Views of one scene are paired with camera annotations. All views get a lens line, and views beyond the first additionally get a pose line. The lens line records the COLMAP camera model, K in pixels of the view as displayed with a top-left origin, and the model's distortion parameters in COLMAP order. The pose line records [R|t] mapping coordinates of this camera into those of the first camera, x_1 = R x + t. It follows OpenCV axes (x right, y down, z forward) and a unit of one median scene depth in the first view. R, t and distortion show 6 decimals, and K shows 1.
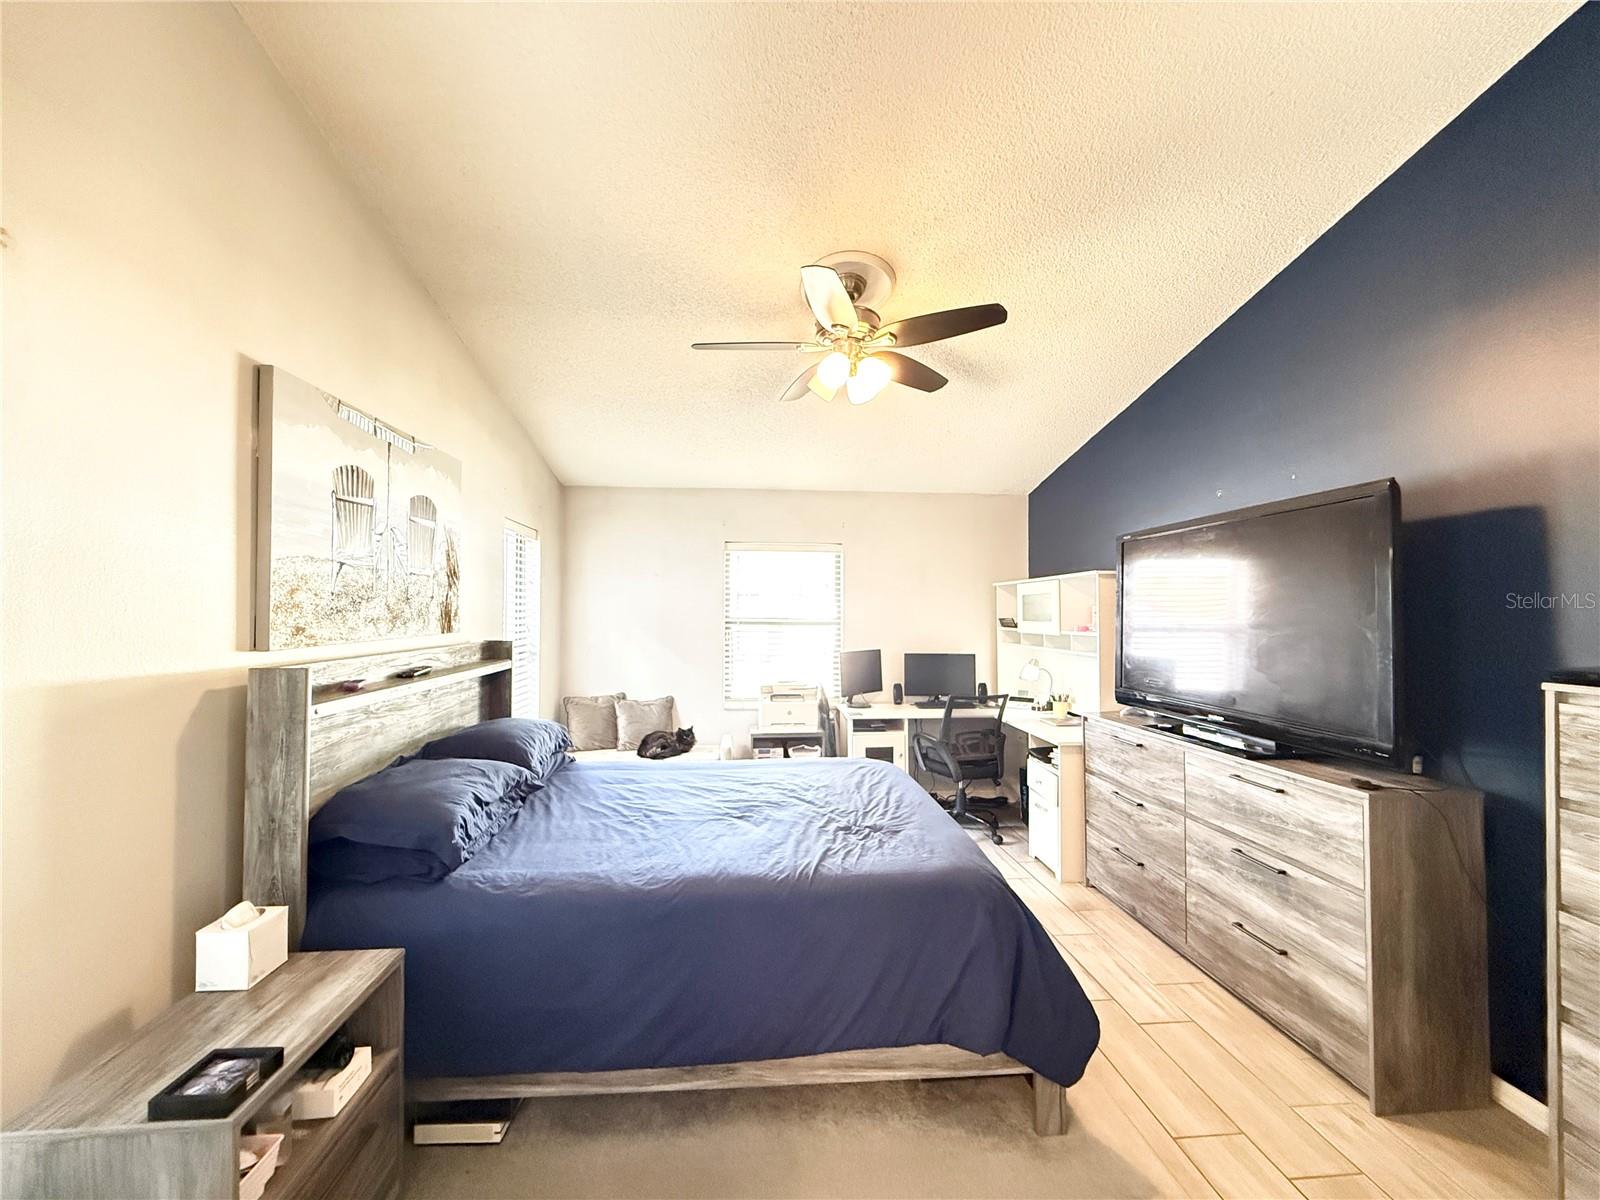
lens RADIAL K [[636.1, 0, 793.8], [0, 636.1, 600.5], [0, 0, 1]] dist [-0.000602, 0.000764]
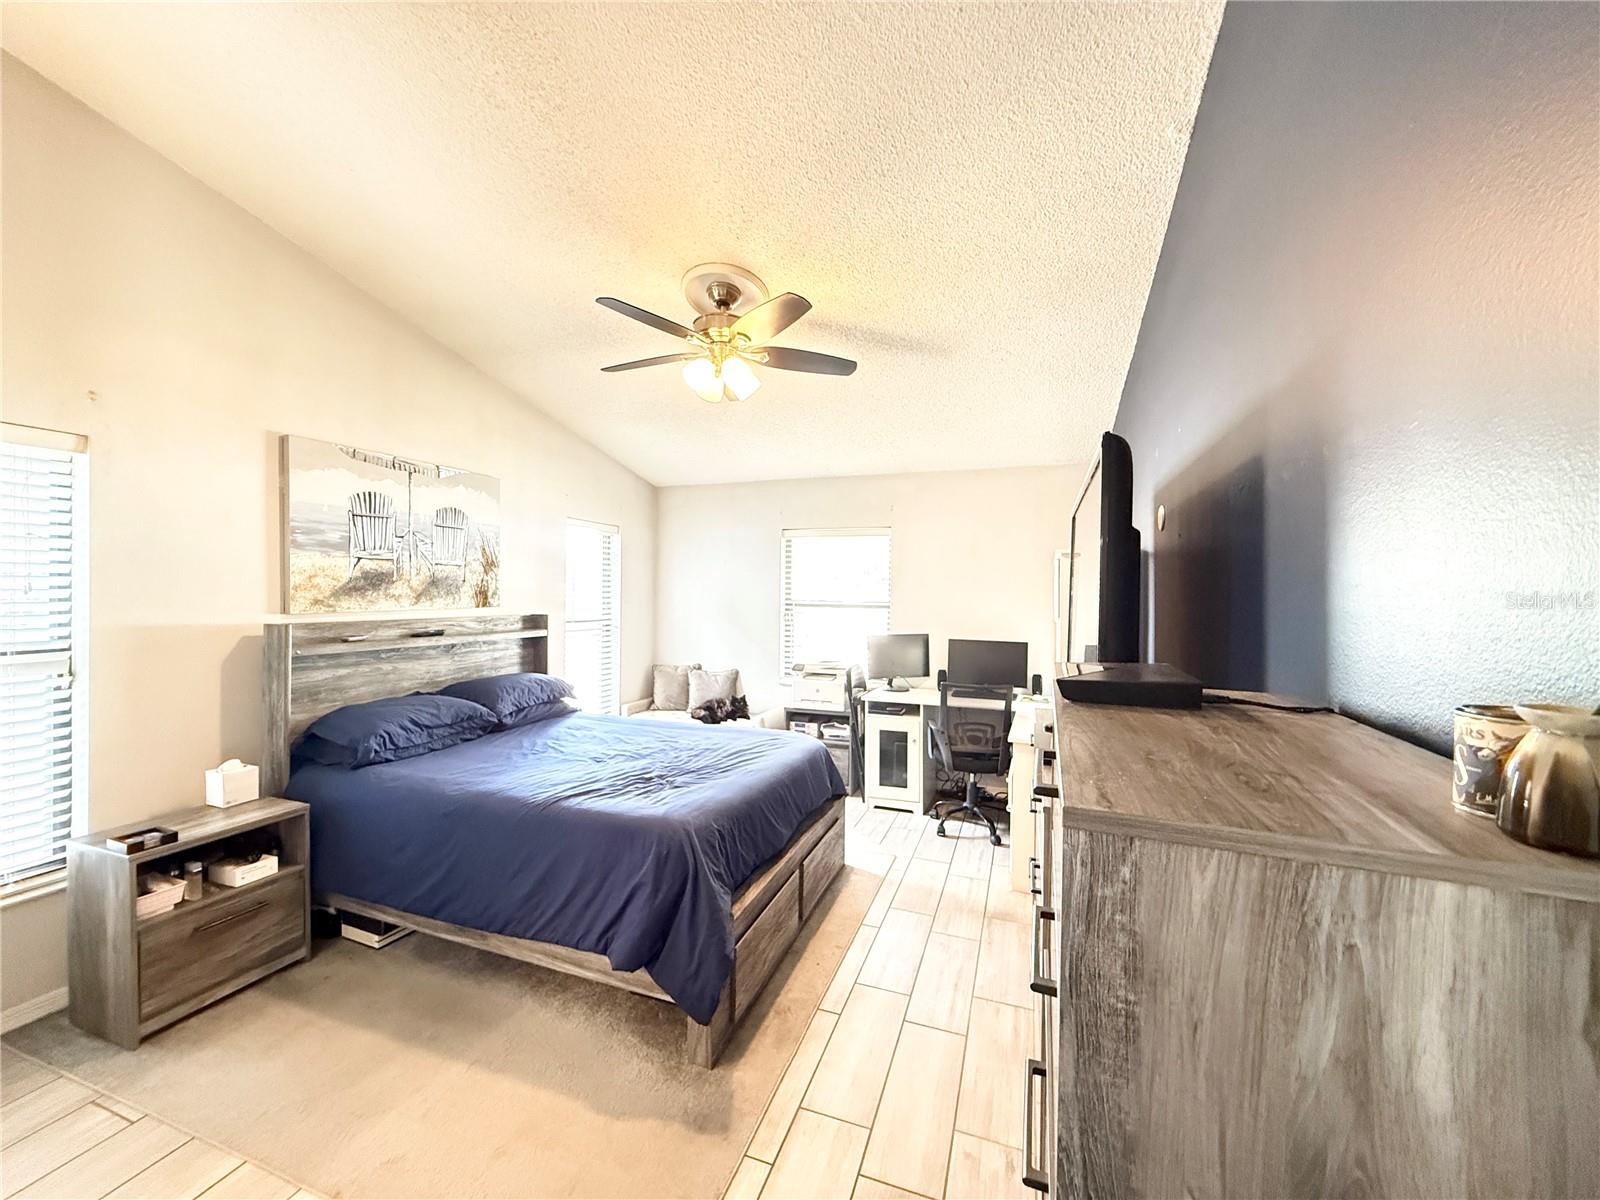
lens RADIAL K [[636.1, 0, 796.4], [0, 636.1, 601.2], [0, 0, 1]] dist [-0.000602, 0.000764]
pose [[0.906249, 0.012151, -0.422570, 0.556784], [-0.001170, 0.999655, 0.026238, 0.001724], [0.422743, -0.023284, 0.905950, 0.047749]]
